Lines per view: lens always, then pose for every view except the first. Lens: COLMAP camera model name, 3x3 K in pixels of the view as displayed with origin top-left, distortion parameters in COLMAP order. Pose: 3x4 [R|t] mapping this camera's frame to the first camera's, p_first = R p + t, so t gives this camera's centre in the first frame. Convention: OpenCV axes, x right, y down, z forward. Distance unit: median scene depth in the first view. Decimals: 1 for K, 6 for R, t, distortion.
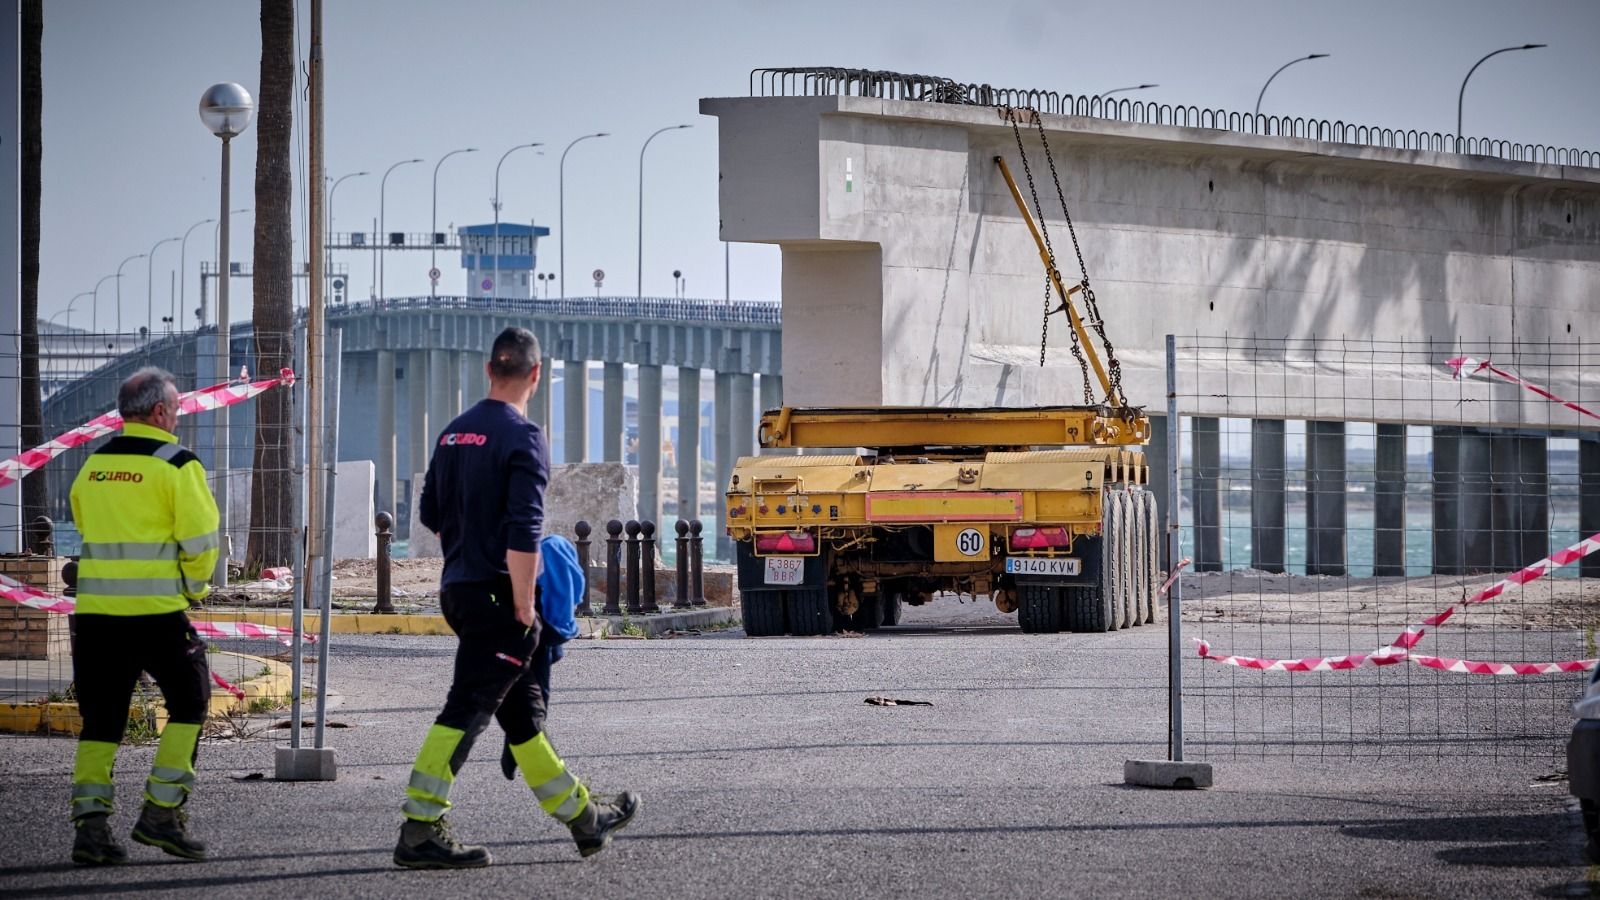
lens RADIAL K [[5237.7, 0, 800.0], [0, 5237.7, 450.0], [0, 0, 1]] dist [-0.064452, -1.879586]
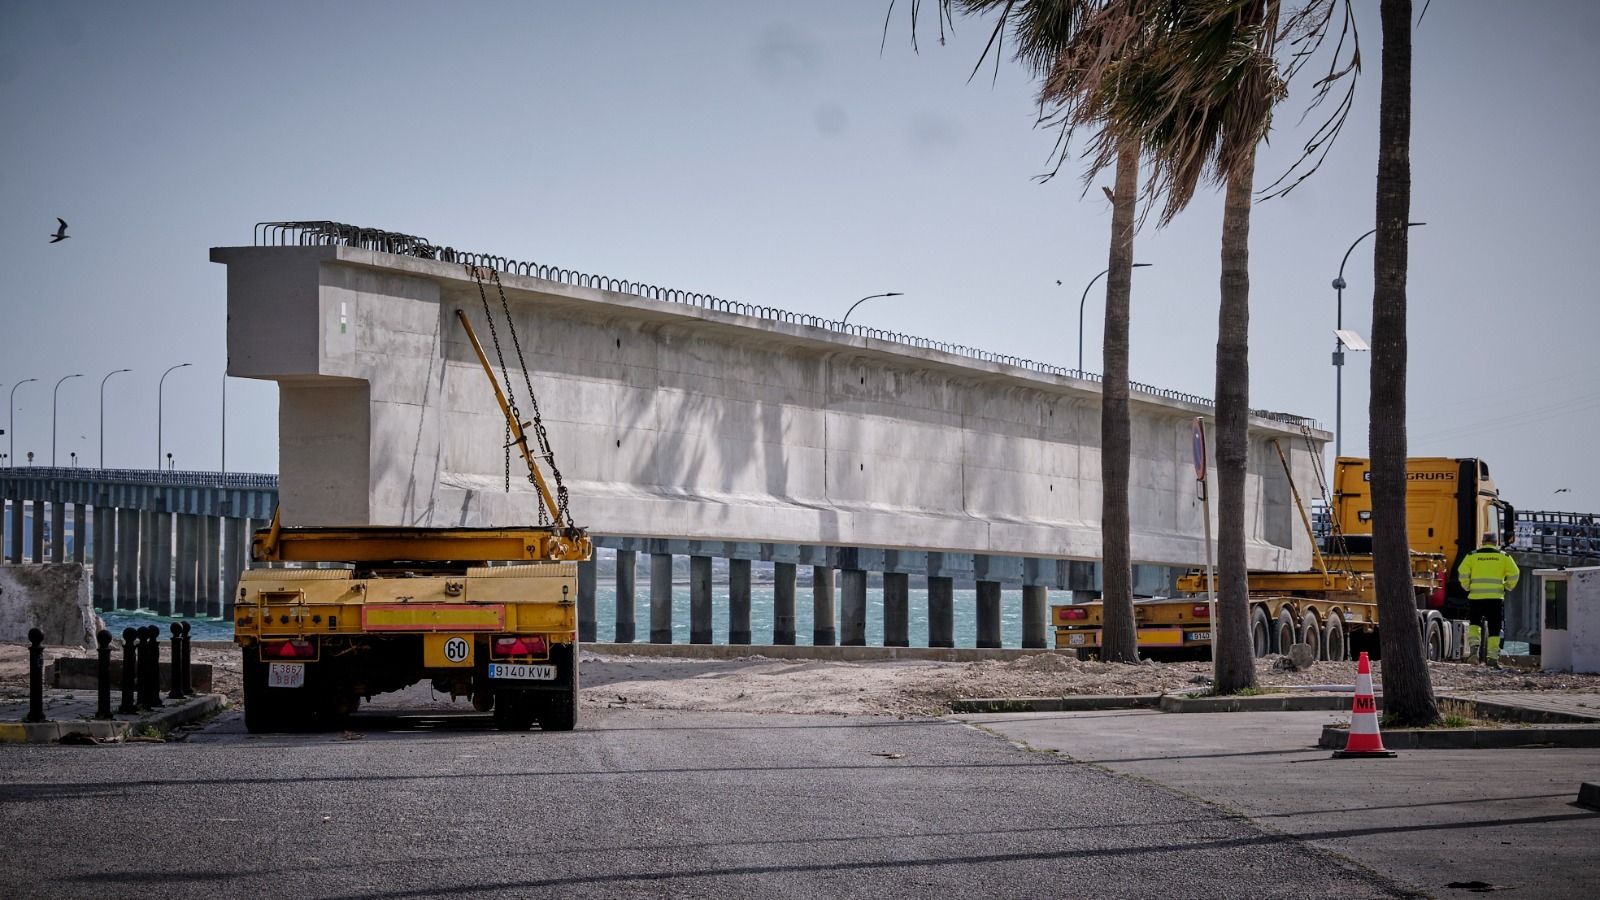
lens RADIAL K [[5237.7, 0, 800.0], [0, 5237.7, 450.0], [0, 0, 1]] dist [-0.064452, -1.879586]
pose [[0.996208, 0.006573, 0.086752, 0.011720], [-0.004575, 0.999720, -0.023213, 0.001123], [-0.086880, 0.022728, 0.995959, -0.141476]]
